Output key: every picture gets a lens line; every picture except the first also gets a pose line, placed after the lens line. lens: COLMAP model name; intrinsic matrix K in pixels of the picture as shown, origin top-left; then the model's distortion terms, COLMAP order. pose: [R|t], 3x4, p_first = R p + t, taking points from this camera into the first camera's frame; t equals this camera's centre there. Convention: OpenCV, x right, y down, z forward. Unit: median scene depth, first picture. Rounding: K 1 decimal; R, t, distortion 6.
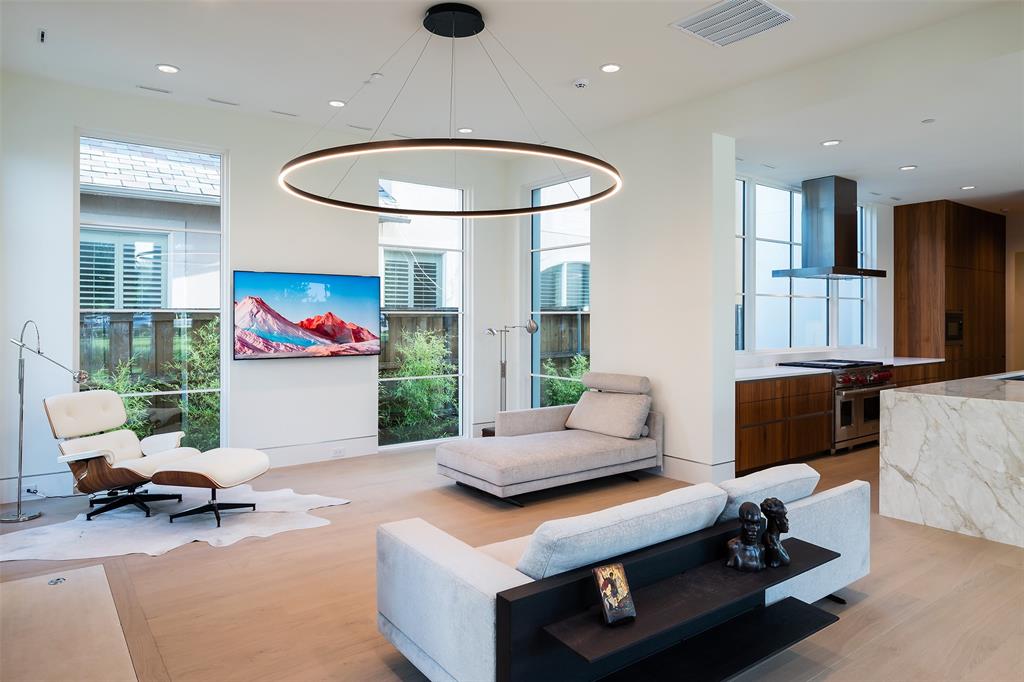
lens RADIAL K [[608.5, 0, 464.7], [0, 608.5, 391.2], [0, 0, 1]] dist [-0.000015, -0.000677]
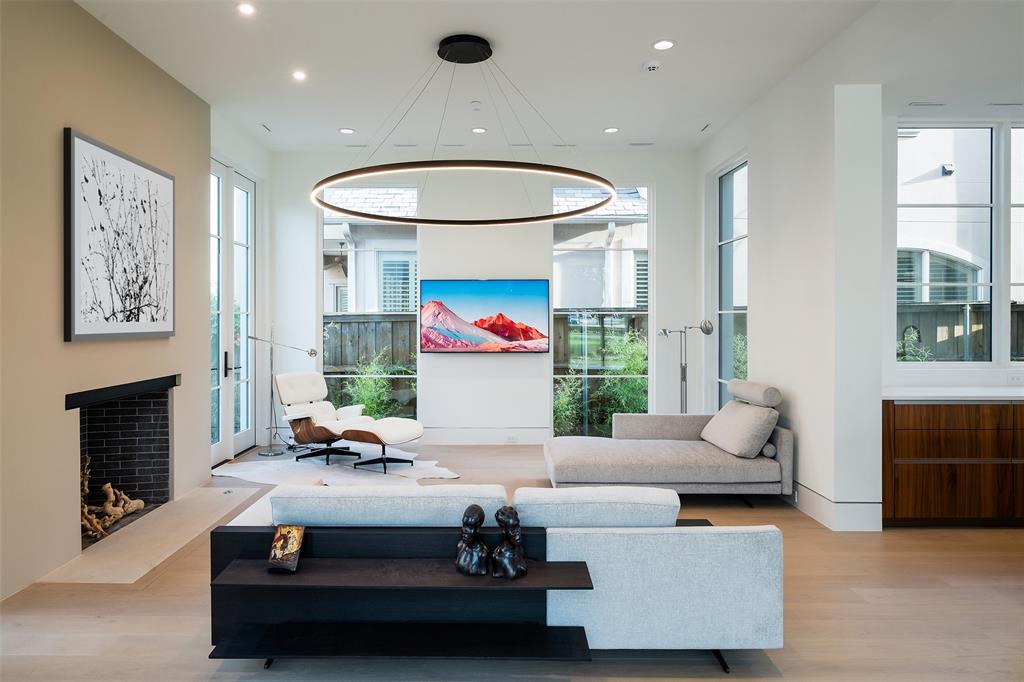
lens RADIAL K [[602.8, 0, 515.9], [0, 602.8, 402.2], [0, 0, 1]] dist [0.000898, -0.000173]
pose [[0.819747, 0.077557, -0.567450, 0.461835], [-0.065754, 0.996982, 0.041274, -0.013379], [0.568939, 0.003477, 0.822373, 0.097696]]
